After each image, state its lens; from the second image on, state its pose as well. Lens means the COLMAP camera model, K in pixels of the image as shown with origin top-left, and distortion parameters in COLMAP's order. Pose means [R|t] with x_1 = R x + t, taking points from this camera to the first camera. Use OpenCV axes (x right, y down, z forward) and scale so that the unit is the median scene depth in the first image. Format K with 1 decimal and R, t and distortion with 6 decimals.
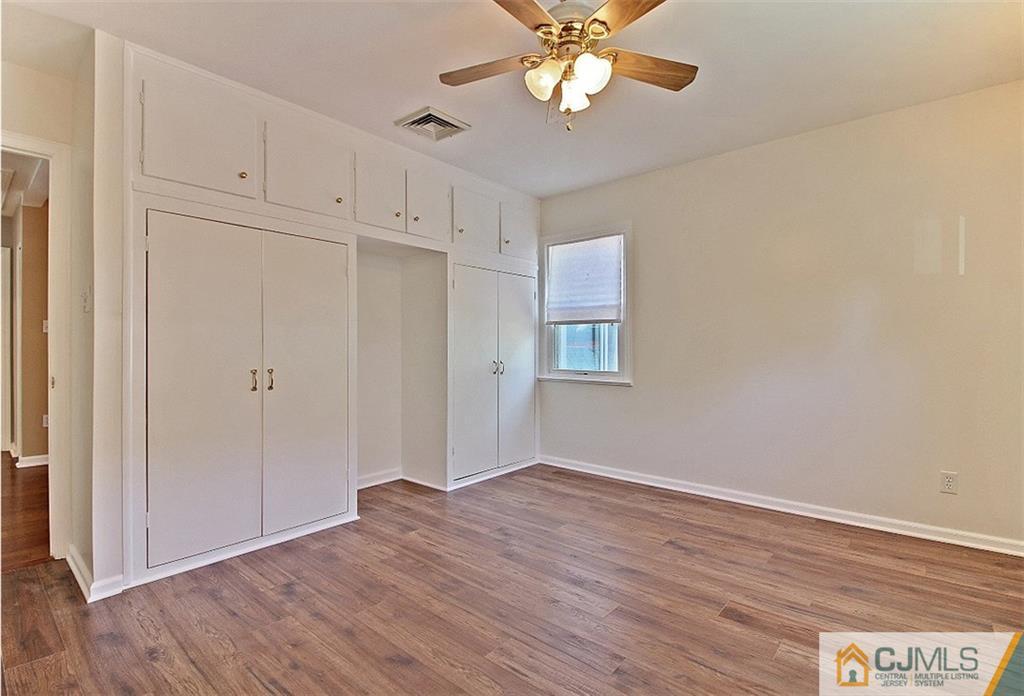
lens RADIAL K [[469.2, 0, 514.6], [0, 469.2, 348.7], [0, 0, 1]] dist [-0.010100, -0.001014]
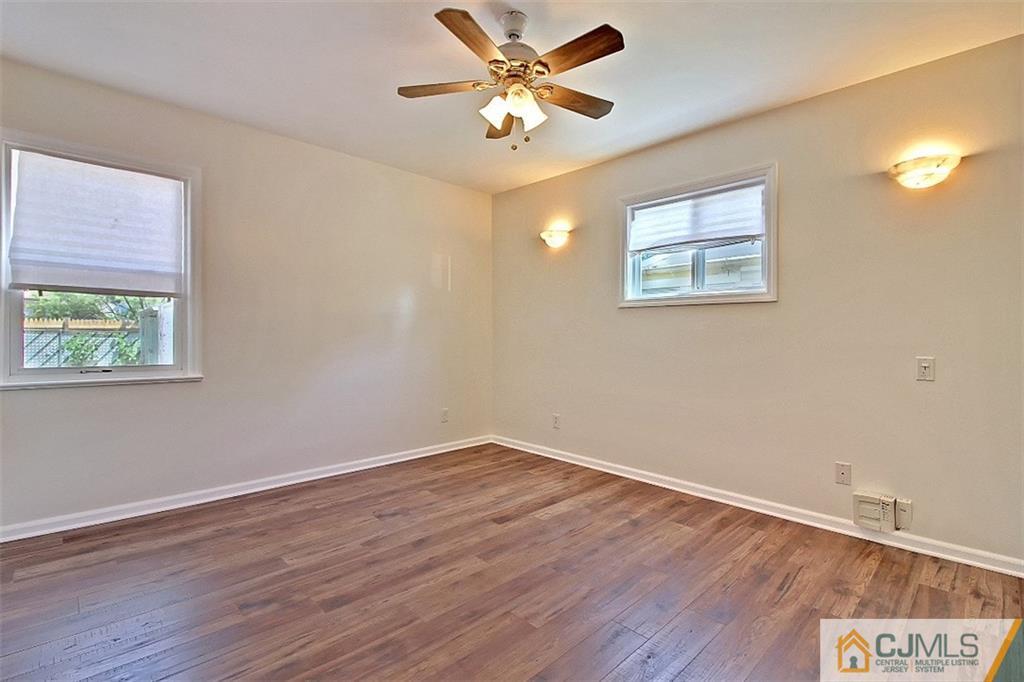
lens RADIAL K [[470.8, 0, 514.5], [0, 470.8, 337.4], [0, 0, 1]] dist [-0.002236, -0.001182]
pose [[0.100072, -0.008390, 0.994945, -0.645996], [-0.006355, 0.999939, 0.009071, -0.004450], [-0.994960, -0.007230, 0.100013, 0.546241]]
